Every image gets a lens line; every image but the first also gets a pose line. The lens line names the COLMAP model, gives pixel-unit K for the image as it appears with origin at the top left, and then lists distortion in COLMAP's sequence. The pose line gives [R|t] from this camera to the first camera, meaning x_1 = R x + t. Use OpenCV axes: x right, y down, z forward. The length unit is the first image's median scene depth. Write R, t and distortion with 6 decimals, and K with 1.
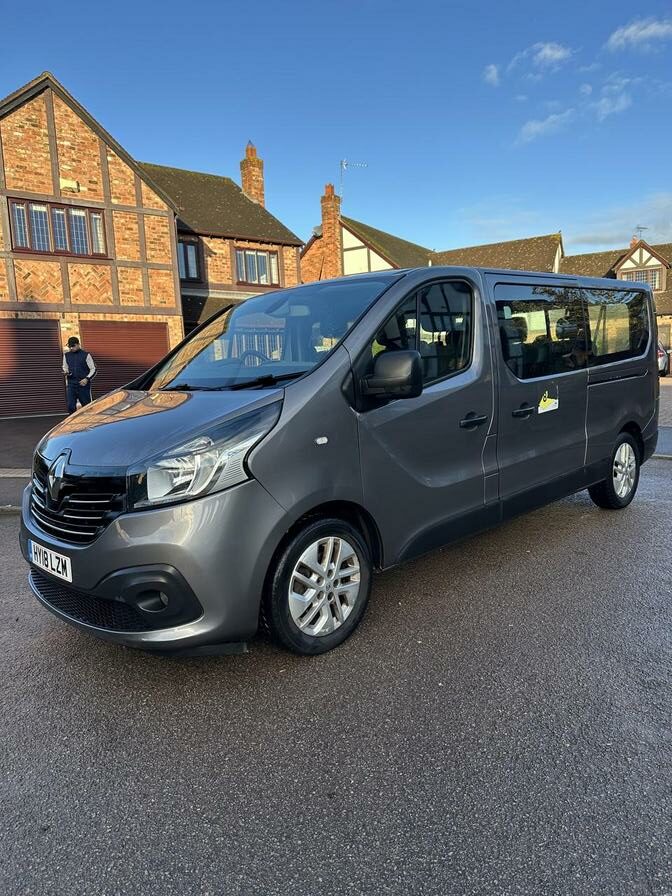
lens RADIAL K [[631.5, 0, 348.6], [0, 631.5, 447.4], [0, 0, 1]] dist [0.041274, -0.054610]
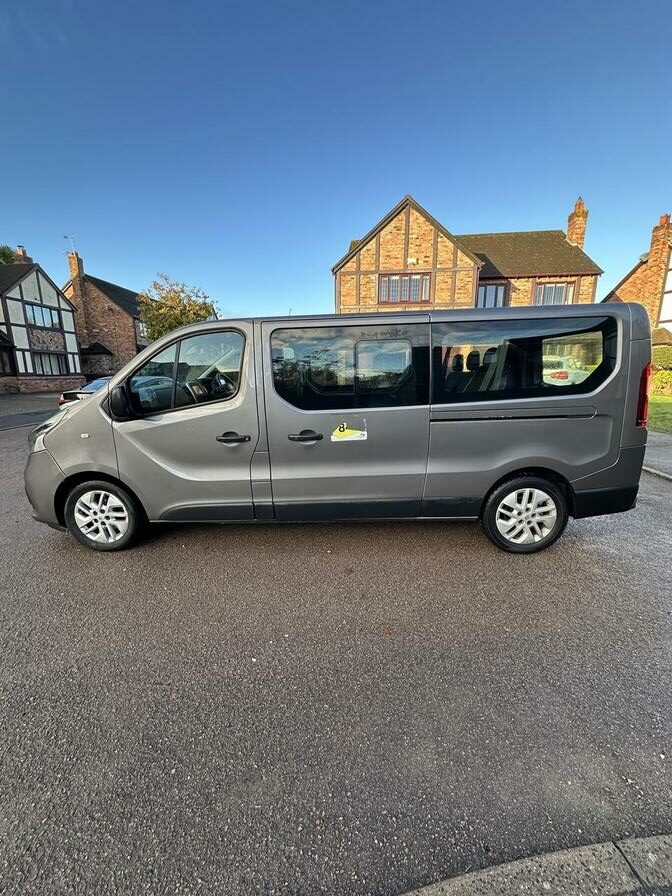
lens RADIAL K [[339.0, 0, 335.0], [0, 339.0, 452.6], [0, 0, 1]] dist [0.001883, -0.000052]
pose [[0.678984, 0.214480, -0.702125, 0.187618], [-0.115302, 0.975659, 0.186535, -0.037693], [0.725042, -0.045698, 0.687187, 0.152529]]
